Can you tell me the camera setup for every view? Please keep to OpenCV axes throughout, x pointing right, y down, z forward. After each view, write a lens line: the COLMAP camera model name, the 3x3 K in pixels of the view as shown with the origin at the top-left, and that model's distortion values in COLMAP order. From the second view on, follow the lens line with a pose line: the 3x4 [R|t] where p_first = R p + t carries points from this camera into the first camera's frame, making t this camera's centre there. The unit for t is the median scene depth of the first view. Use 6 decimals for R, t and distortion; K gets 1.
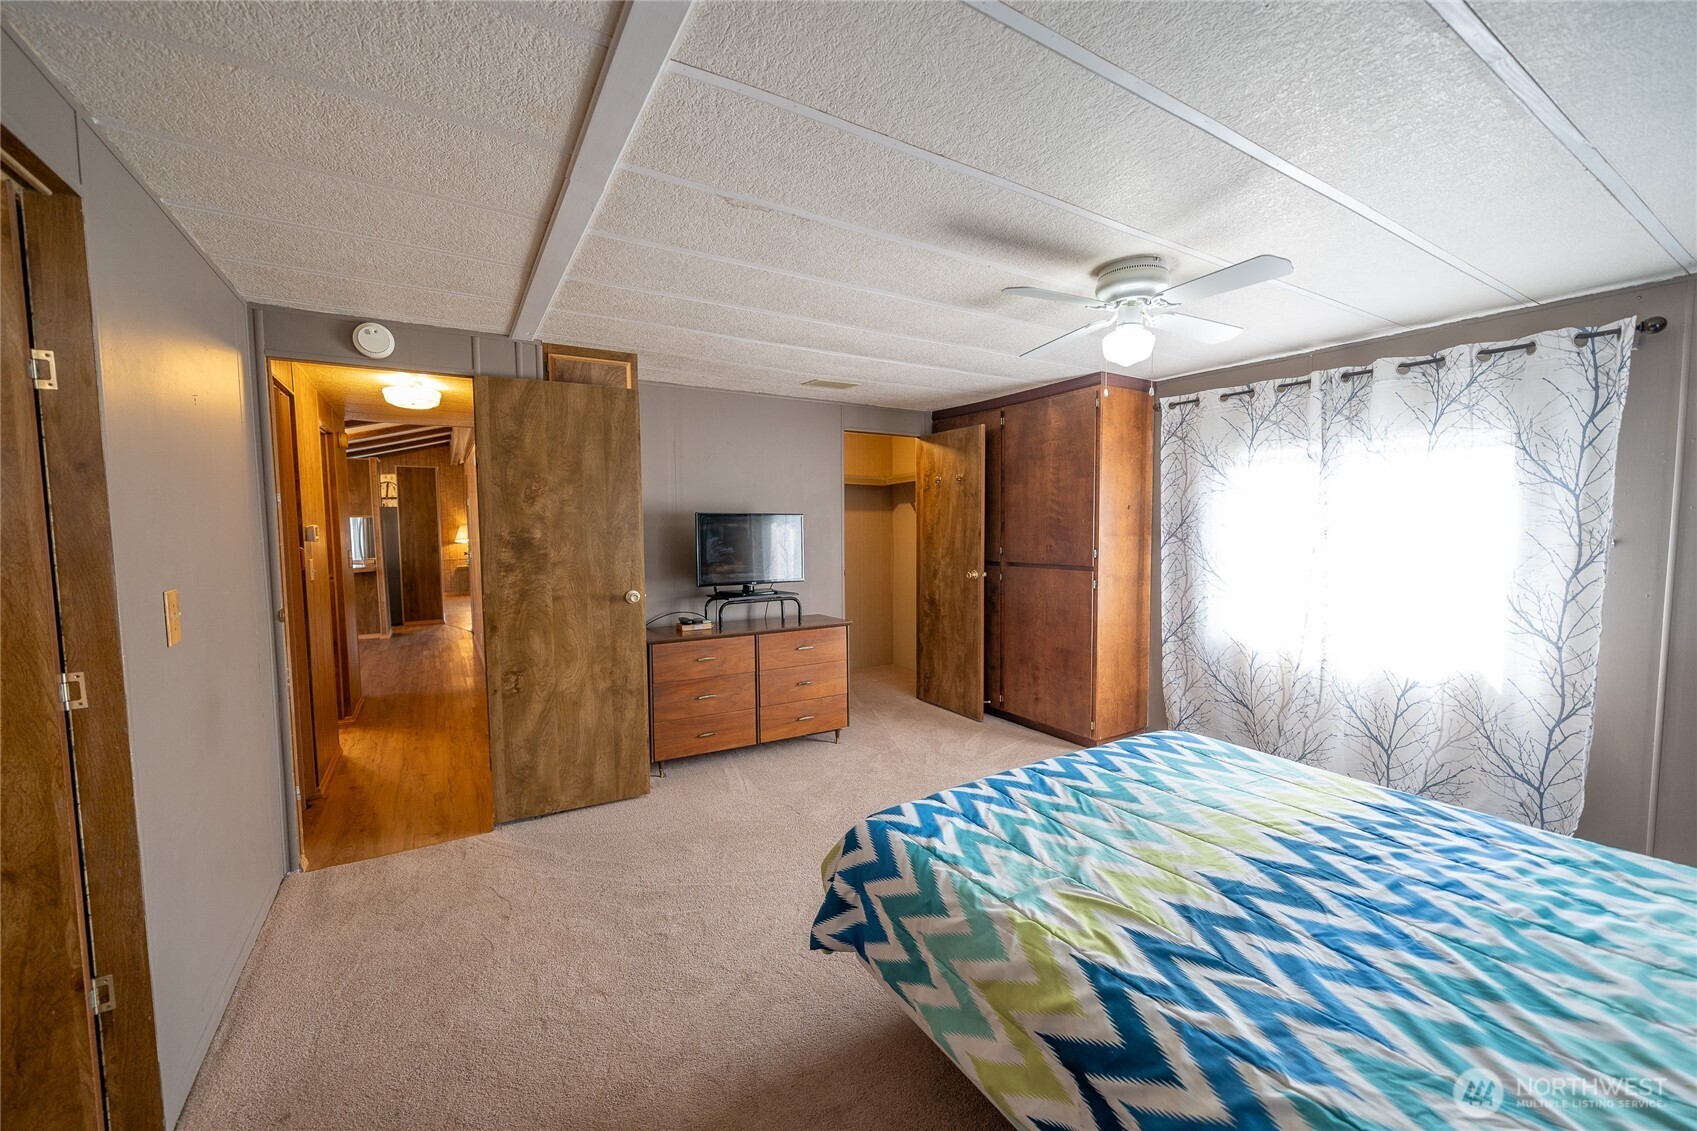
lens RADIAL K [[657.7, 0, 843.7], [0, 657.7, 569.0], [0, 0, 1]] dist [-0.003870, -0.000075]
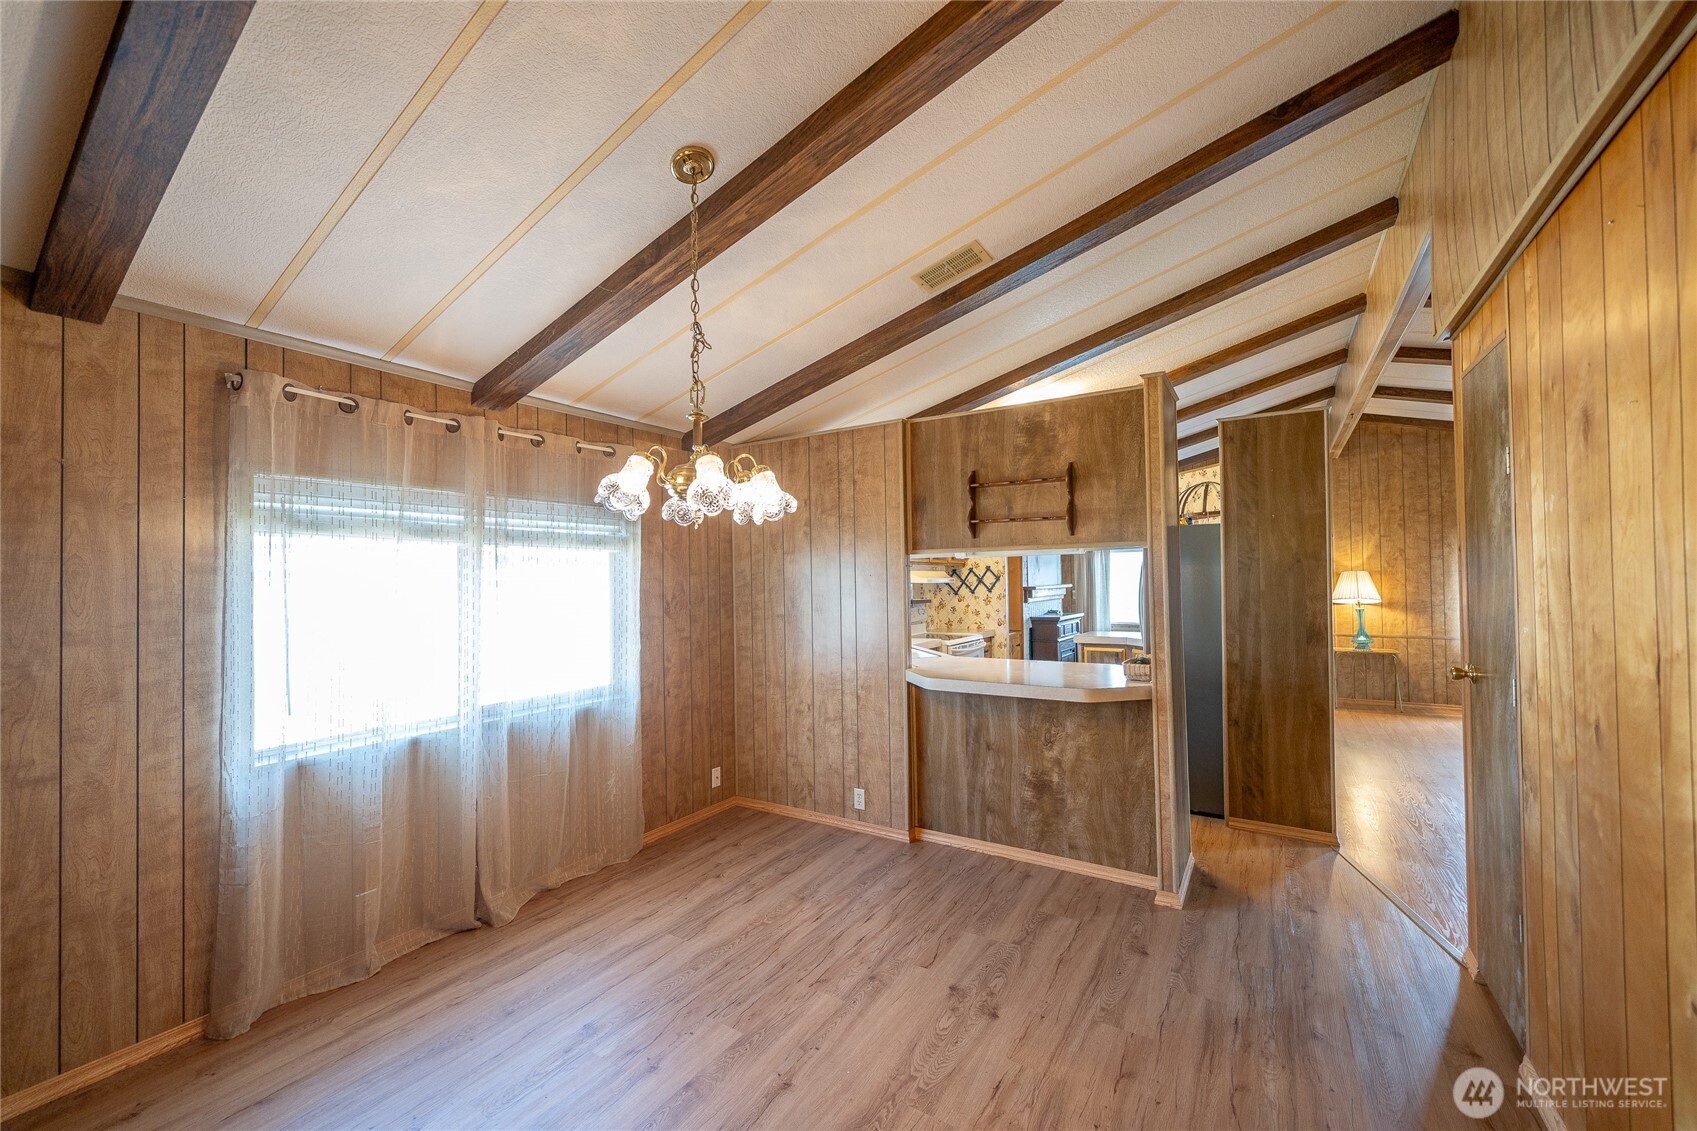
lens RADIAL K [[674.4, 0, 834.9], [0, 674.4, 577.2], [0, 0, 1]] dist [-0.000417, 0.000044]
pose [[0.425147, -0.011551, -0.905051, -0.403132], [-0.053678, 0.997837, -0.037950, -0.033282], [0.903531, 0.064716, 0.423607, 0.607851]]
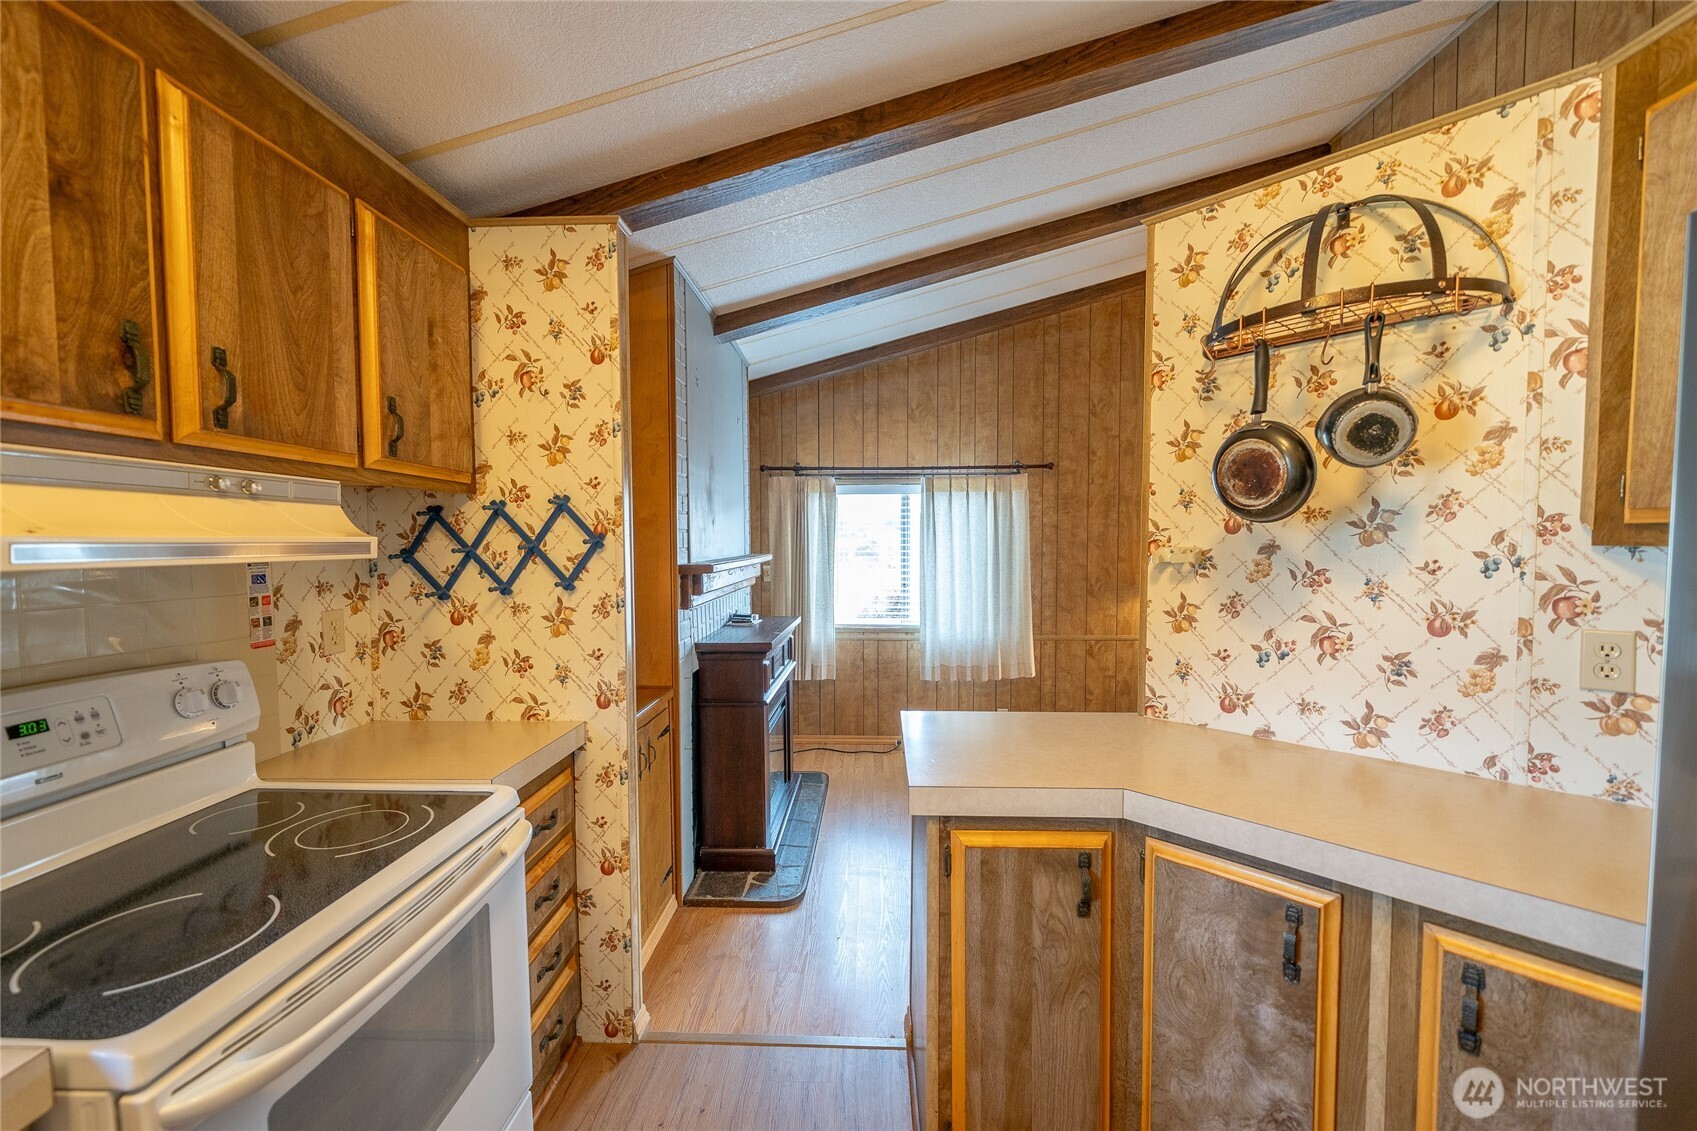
lens RADIAL K [[674.4, 0, 842.2], [0, 674.4, 568.2], [0, 0, 1]] dist [-0.000417, 0.000044]
pose [[0.832482, 0.025062, -0.553485, -0.592860], [-0.040297, 0.999070, -0.015372, -0.046047], [0.552585, 0.035100, 0.832717, 0.764983]]
